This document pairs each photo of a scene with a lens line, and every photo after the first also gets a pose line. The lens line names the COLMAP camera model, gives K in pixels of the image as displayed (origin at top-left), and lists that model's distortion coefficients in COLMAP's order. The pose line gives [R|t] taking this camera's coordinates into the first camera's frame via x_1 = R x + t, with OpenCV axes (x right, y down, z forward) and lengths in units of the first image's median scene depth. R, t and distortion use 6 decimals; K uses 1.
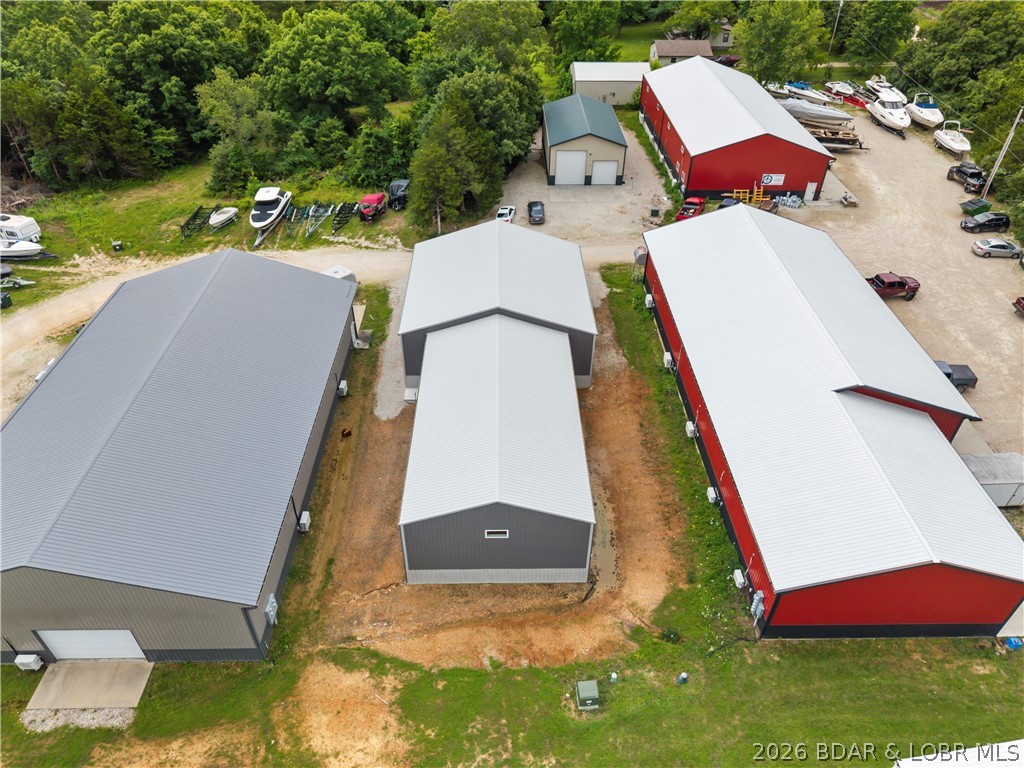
lens RADIAL K [[689.3, 0, 520.3], [0, 689.3, 384.5], [0, 0, 1]] dist [0.007738, -0.003795]
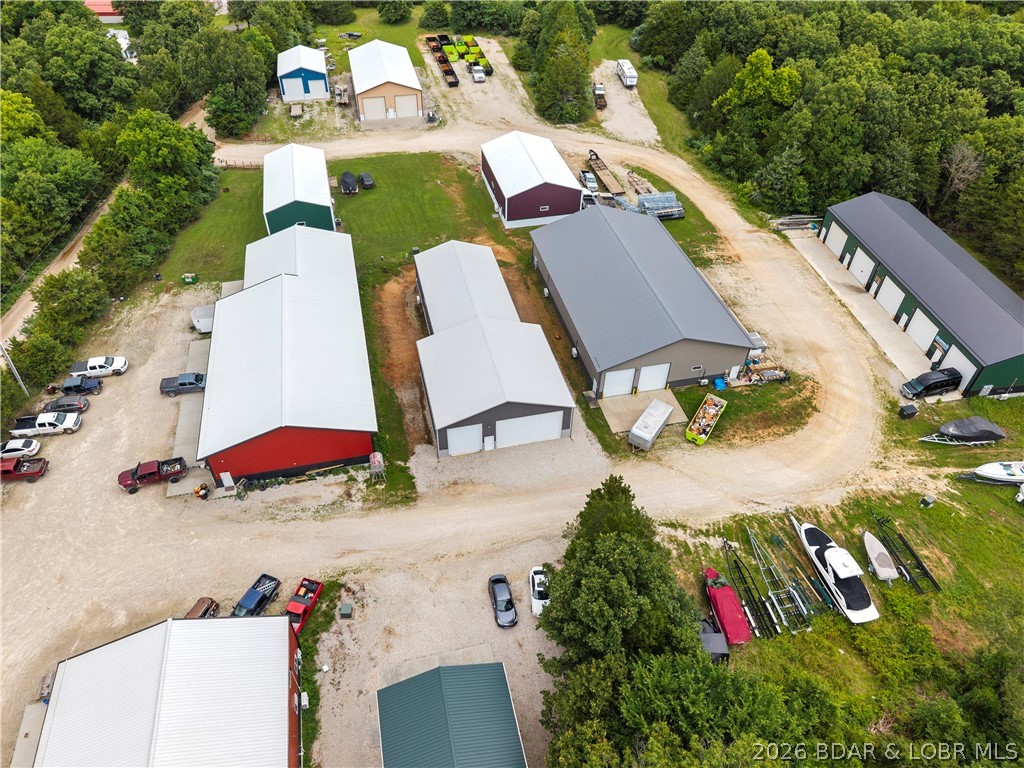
lens RADIAL K [[698.9, 0, 512.0], [0, 698.9, 384.0], [0, 0, 1]] dist [0.008310, -0.007234]
pose [[-0.977550, 0.119433, -0.173583, 0.244219], [-0.153264, 0.162271, 0.974771, -2.145973], [0.144587, 0.979492, -0.140323, 1.786448]]
